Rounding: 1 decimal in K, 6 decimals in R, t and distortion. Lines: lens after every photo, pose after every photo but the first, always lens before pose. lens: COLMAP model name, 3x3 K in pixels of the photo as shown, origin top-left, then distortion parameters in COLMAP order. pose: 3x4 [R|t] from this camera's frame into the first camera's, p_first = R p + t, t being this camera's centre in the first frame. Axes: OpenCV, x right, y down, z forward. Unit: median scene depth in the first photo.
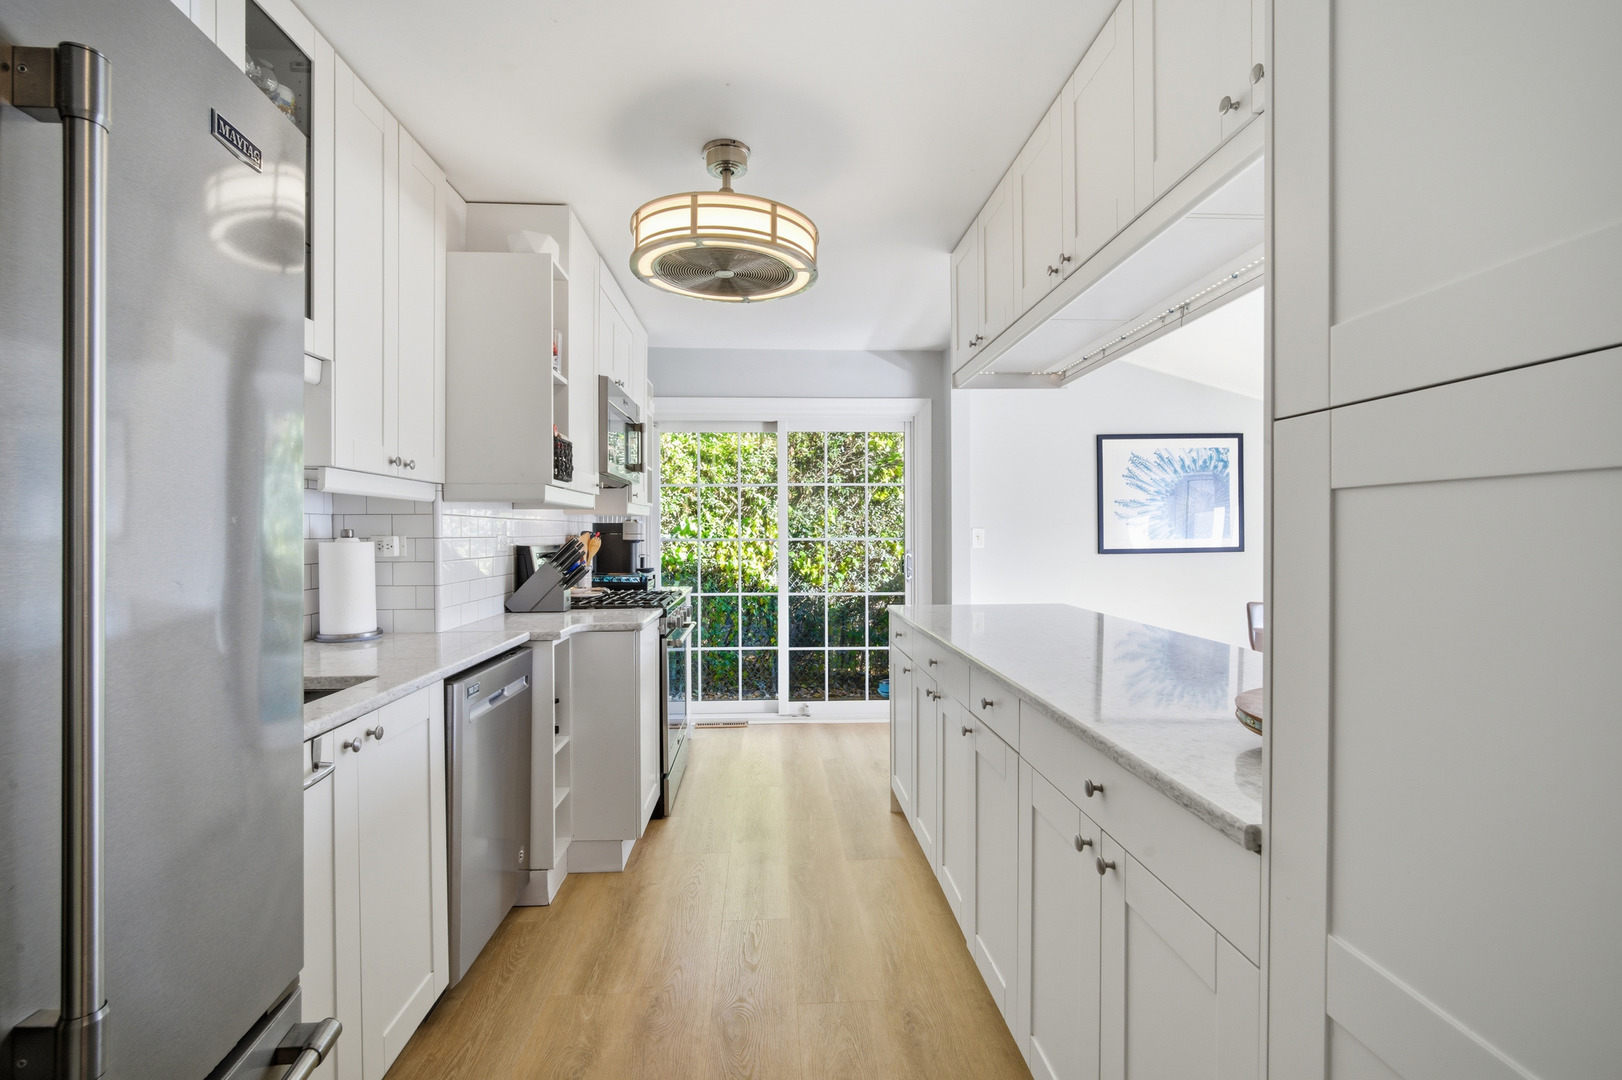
lens RADIAL K [[711.2, 0, 811.5], [0, 711.2, 537.5], [0, 0, 1]] dist [0.001956, 0.000189]
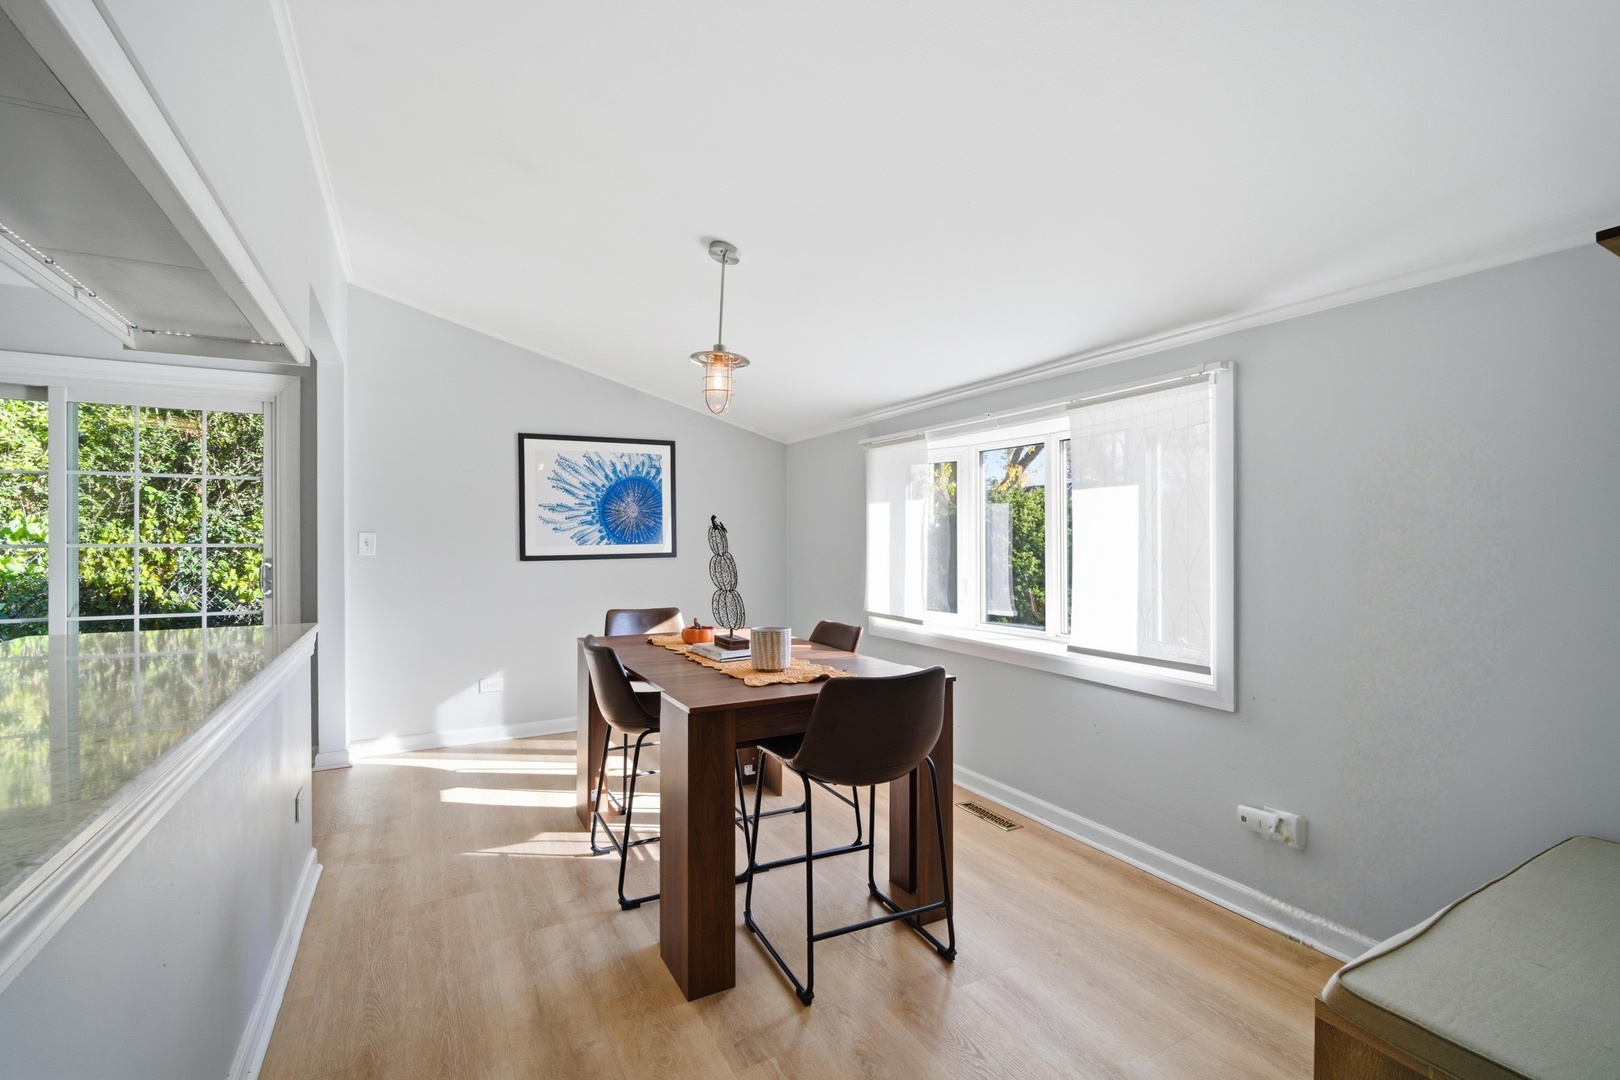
lens RADIAL K [[710.3, 0, 800.9], [0, 710.3, 542.4], [0, 0, 1]] dist [0.001956, 0.000189]
pose [[0.910894, 0.000972, 0.412638, 0.251937], [-0.000615, 0.999999, -0.000998, -0.000444], [-0.412639, 0.000655, 0.910894, 0.000594]]
